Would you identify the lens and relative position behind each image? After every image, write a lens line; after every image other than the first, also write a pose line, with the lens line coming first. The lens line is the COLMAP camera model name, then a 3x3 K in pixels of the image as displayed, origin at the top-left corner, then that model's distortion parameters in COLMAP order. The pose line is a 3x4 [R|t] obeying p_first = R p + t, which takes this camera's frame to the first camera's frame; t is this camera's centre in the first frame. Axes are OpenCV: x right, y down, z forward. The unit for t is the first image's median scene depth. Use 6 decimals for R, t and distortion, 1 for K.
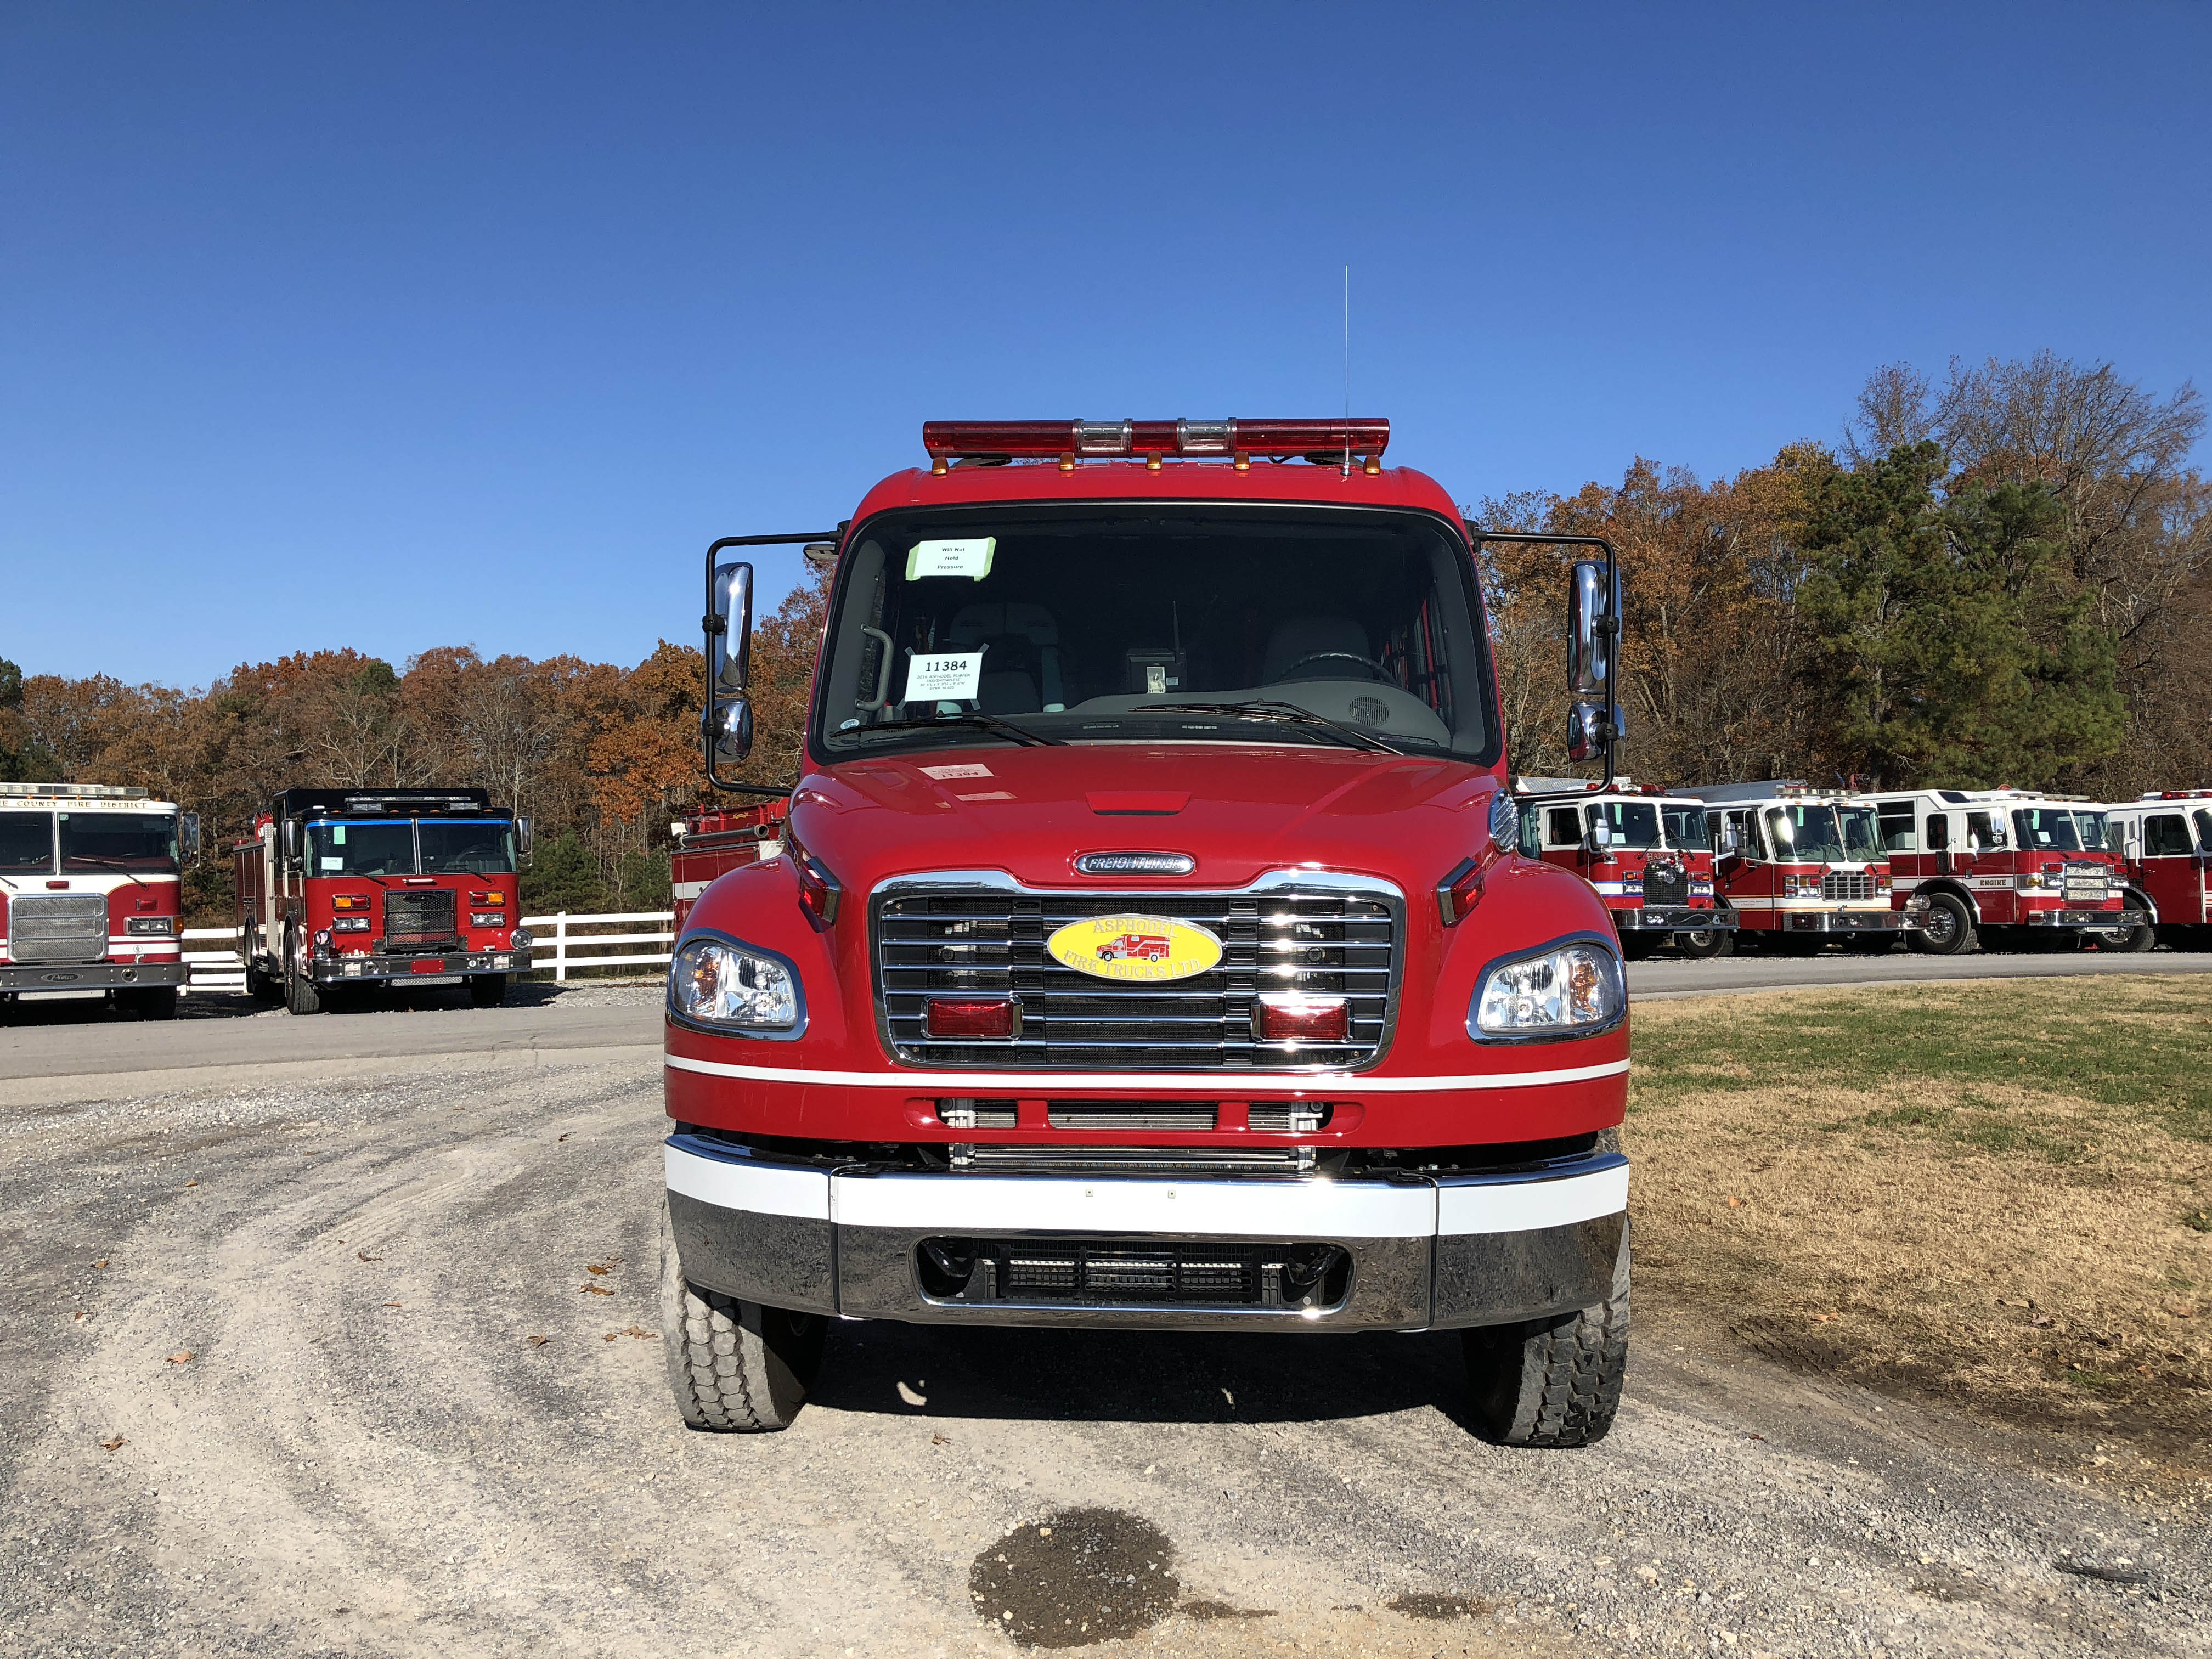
lens RADIAL K [[1809.7, 0, 1102.7], [0, 1809.7, 825.4], [0, 0, 1]] dist [0.028505, -0.029590]
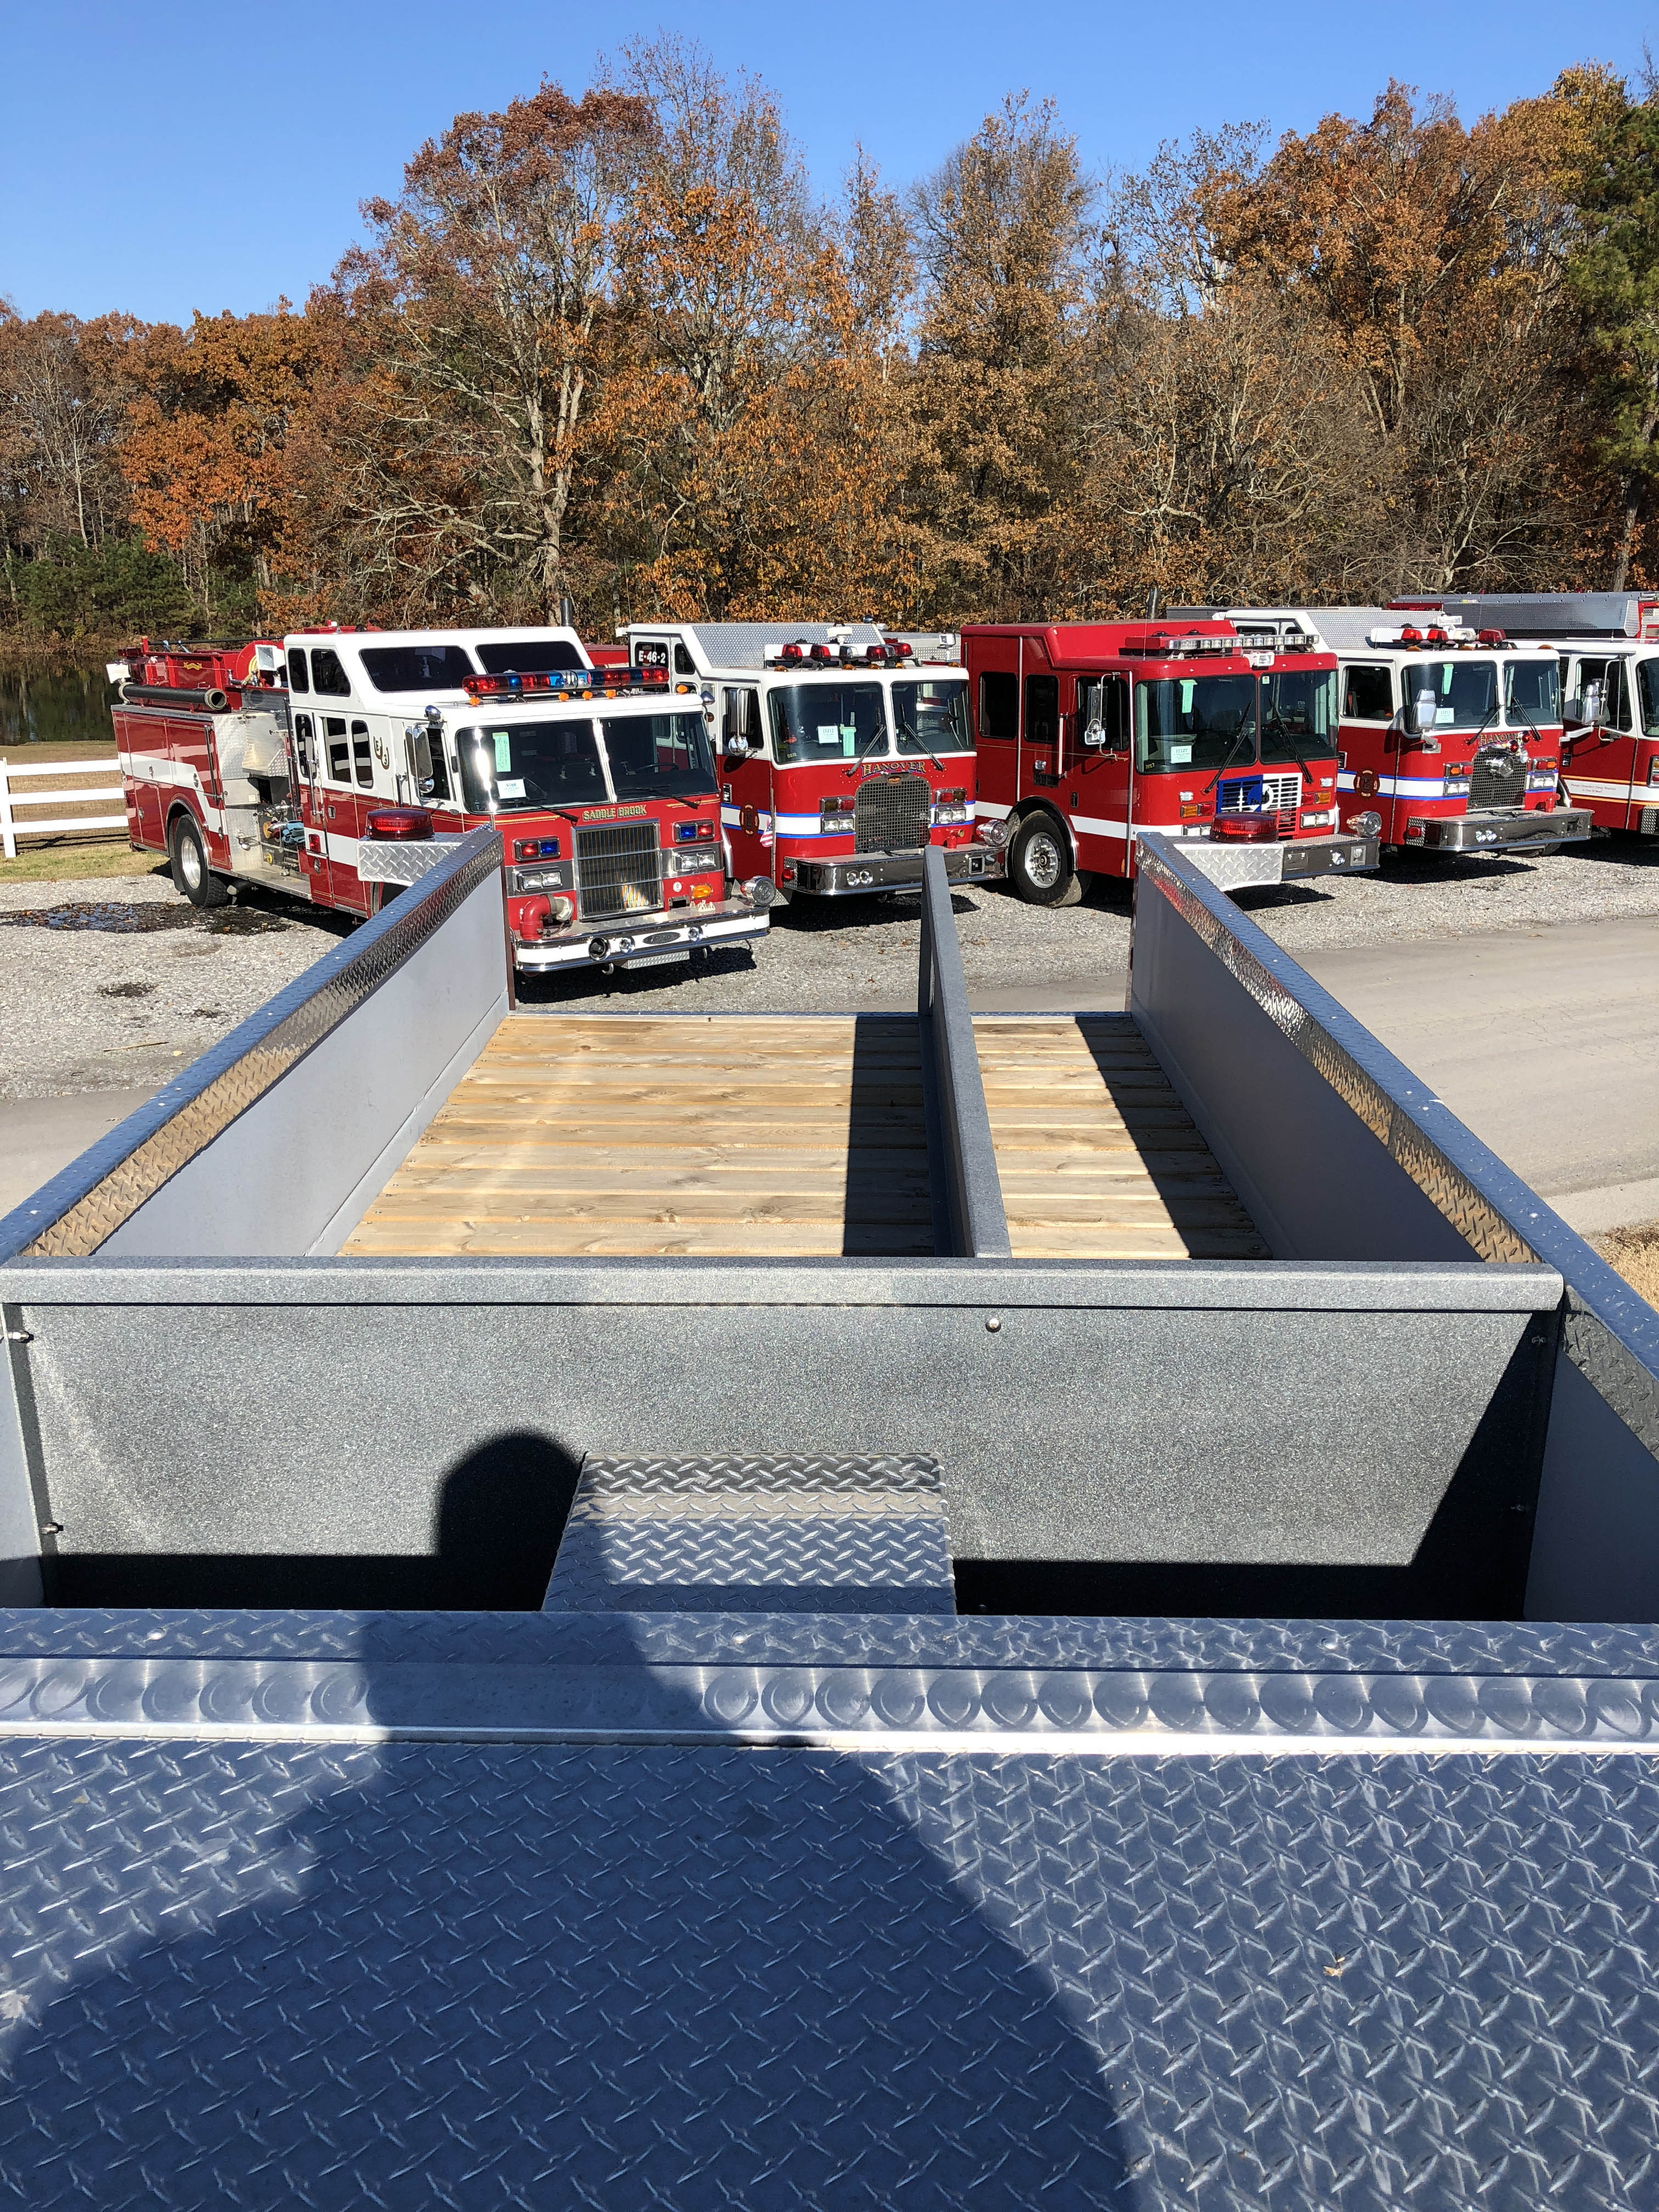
lens RADIAL K [[1809.7, 0, 830.5], [0, 1809.7, 1118.3], [0, 0, 1]] dist [0.028505, -0.029590]
pose [[0.998995, -0.008498, 0.044006, 0.004466], [-0.006028, 0.947466, 0.319801, -0.023694], [-0.044412, -0.319745, 0.946462, 0.099852]]
